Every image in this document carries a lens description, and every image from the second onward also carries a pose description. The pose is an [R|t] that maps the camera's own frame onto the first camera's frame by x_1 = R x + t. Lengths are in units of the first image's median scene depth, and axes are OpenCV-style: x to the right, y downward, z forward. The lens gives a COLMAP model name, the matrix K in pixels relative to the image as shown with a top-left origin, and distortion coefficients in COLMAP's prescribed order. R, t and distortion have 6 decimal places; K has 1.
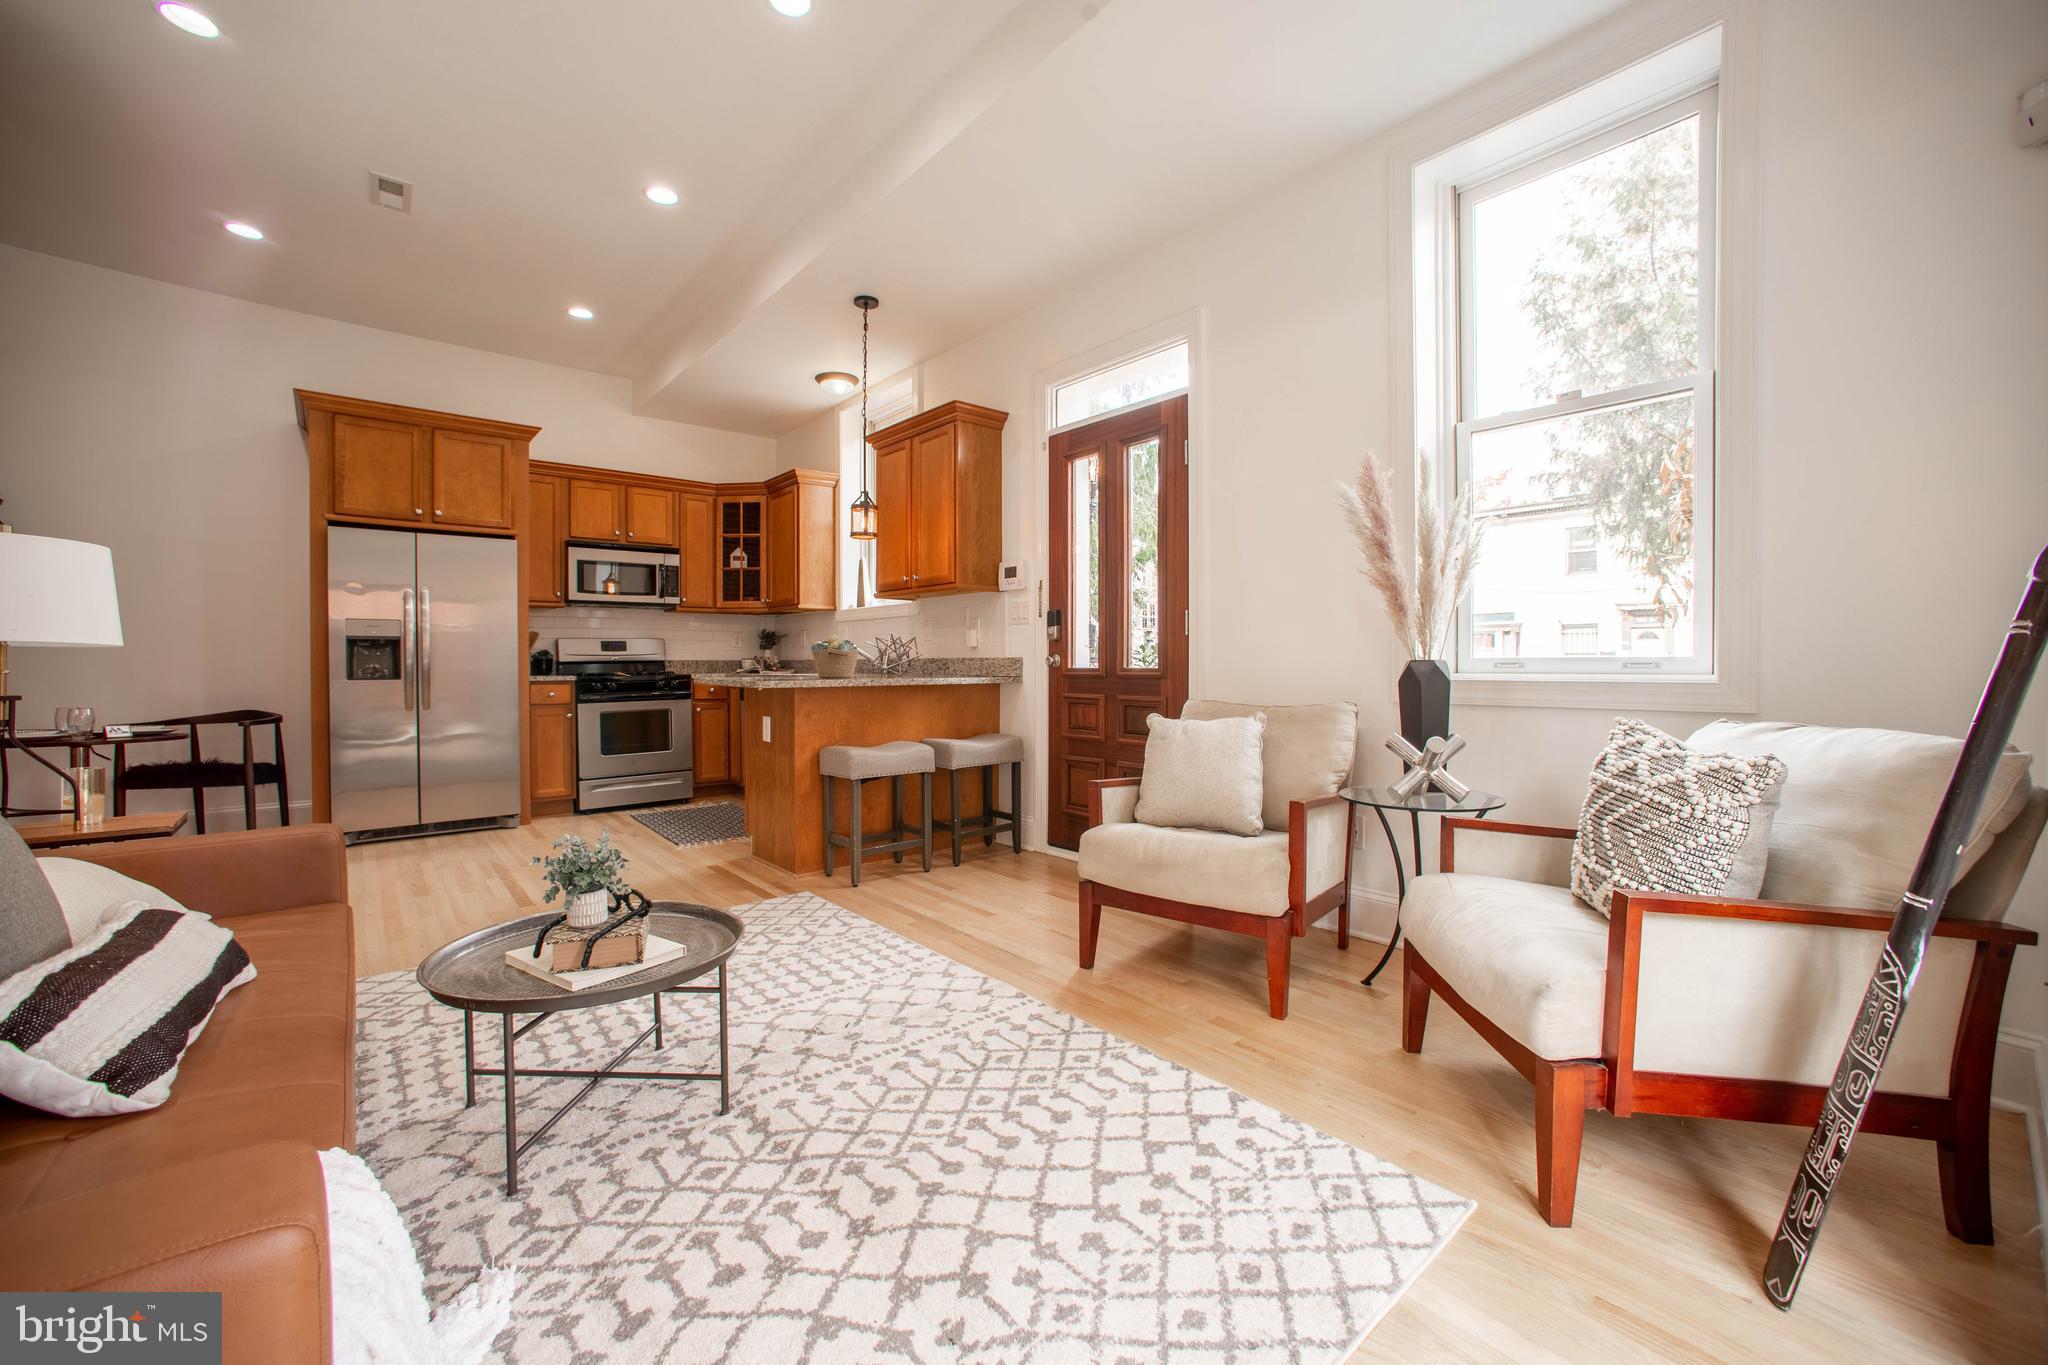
lens RADIAL K [[827.8, 0, 1027.1], [0, 827.8, 672.1], [0, 0, 1]] dist [-0.000330, 0.000005]
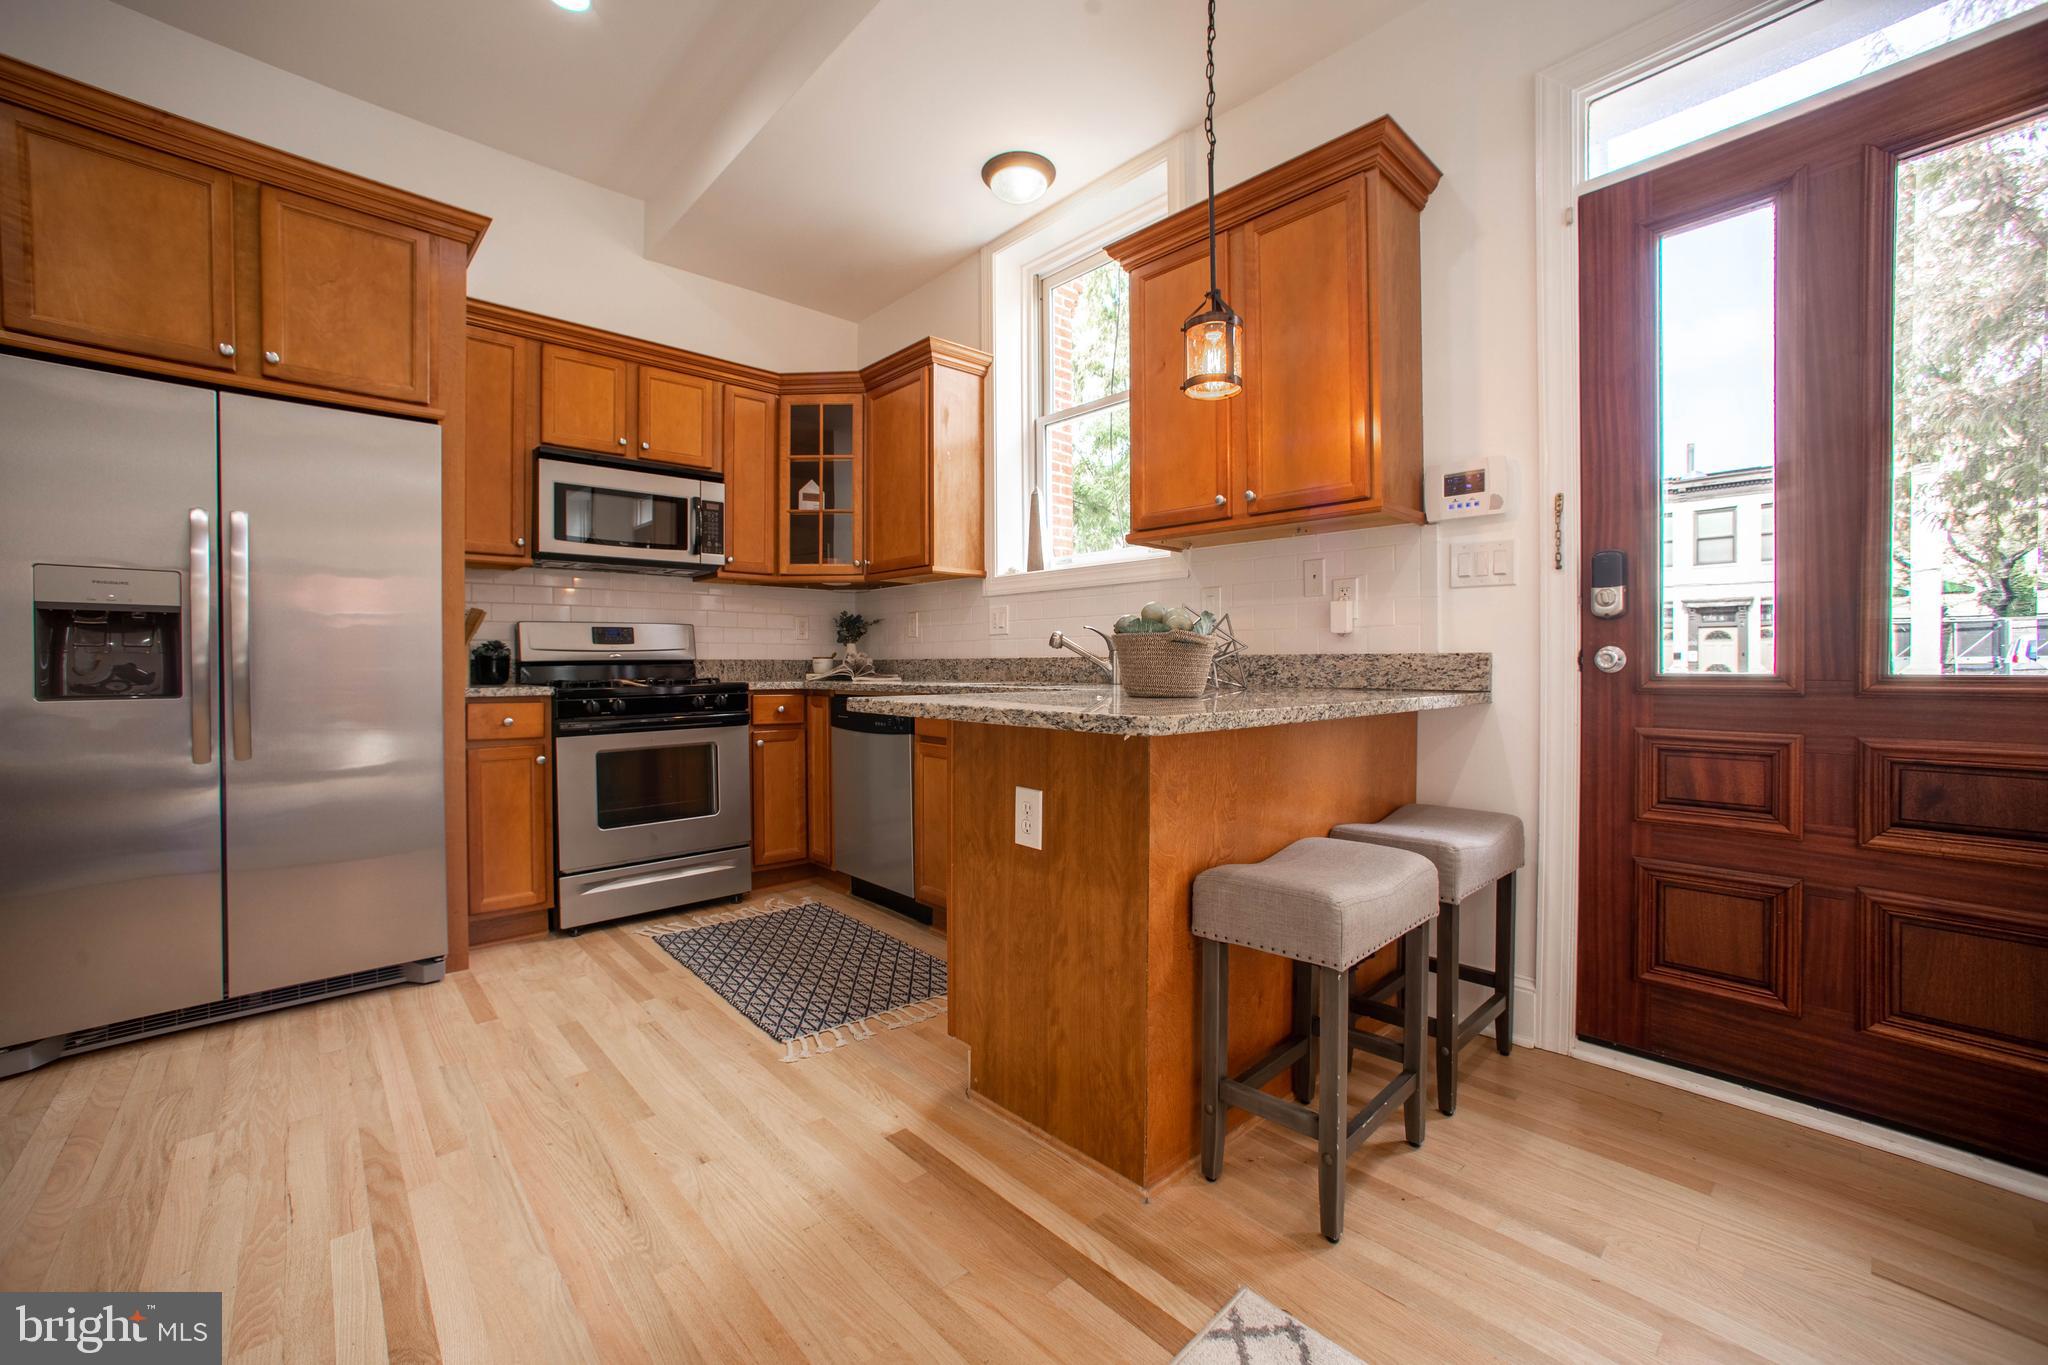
lens RADIAL K [[812.3, 0, 1020.7], [0, 812.3, 670.1], [0, 0, 1]] dist [-0.031442, 0.022594]
pose [[0.998301, -0.000012, 0.058275, -0.264665], [0.000261, 0.999991, -0.004276, -0.004365], [-0.058274, 0.004284, 0.998291, 0.444582]]
